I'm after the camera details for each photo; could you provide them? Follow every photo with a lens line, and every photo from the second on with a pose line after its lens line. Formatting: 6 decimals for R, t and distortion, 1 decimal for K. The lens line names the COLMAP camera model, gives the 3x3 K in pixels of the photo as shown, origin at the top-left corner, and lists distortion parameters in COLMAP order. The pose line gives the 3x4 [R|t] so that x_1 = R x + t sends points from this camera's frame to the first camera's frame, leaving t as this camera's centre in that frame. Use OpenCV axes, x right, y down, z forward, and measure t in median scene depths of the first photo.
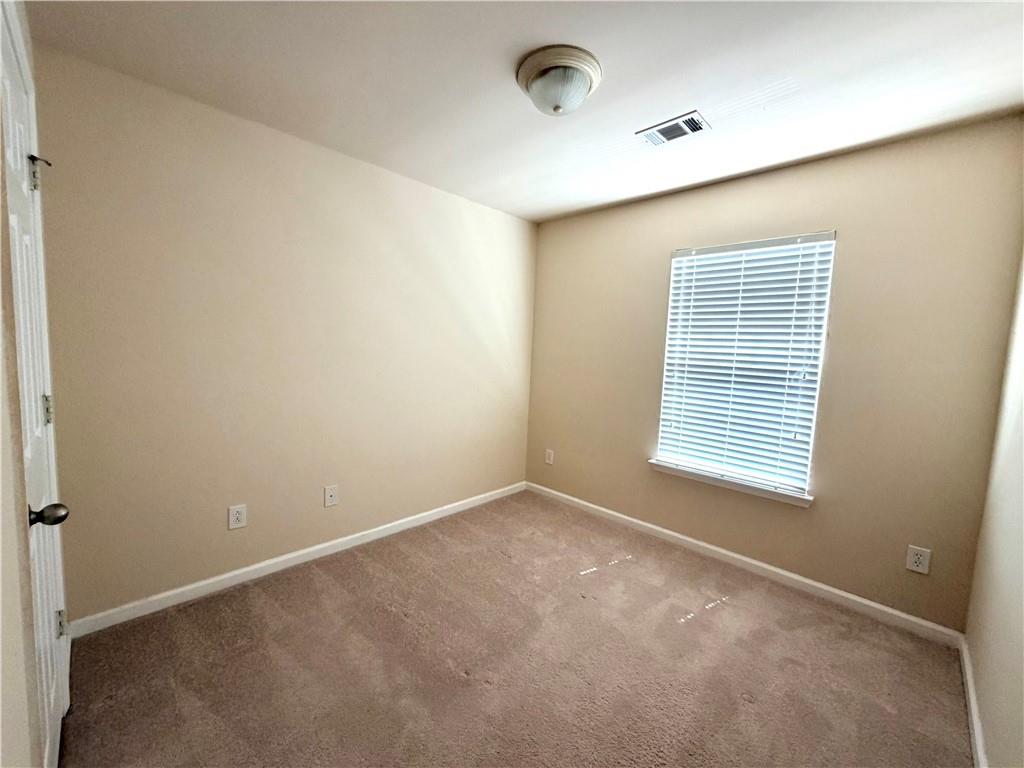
lens RADIAL K [[410.4, 0, 512.0], [0, 410.4, 384.0], [0, 0, 1]] dist [-0.000450, -0.000006]
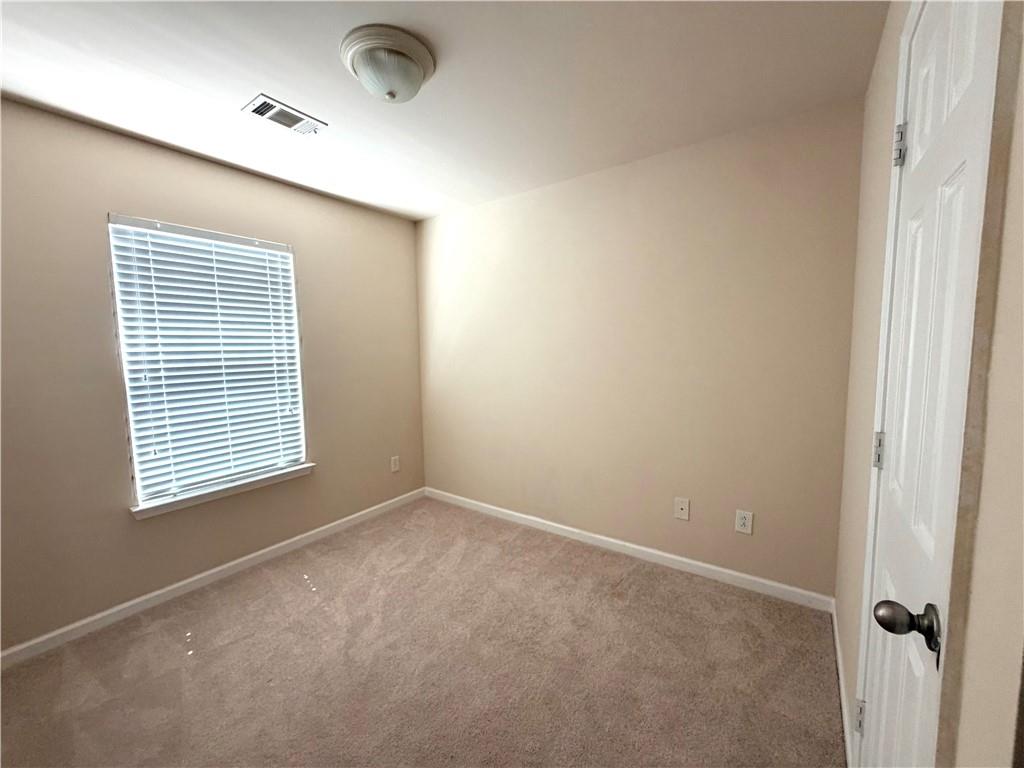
lens RADIAL K [[410.4, 0, 512.0], [0, 410.4, 384.0], [0, 0, 1]] dist [-0.000450, -0.000006]
pose [[-0.157099, -0.127573, 0.979308, -0.536694], [0.110726, 0.983094, 0.145829, -0.069445], [-0.981356, 0.131345, -0.140317, 0.539973]]
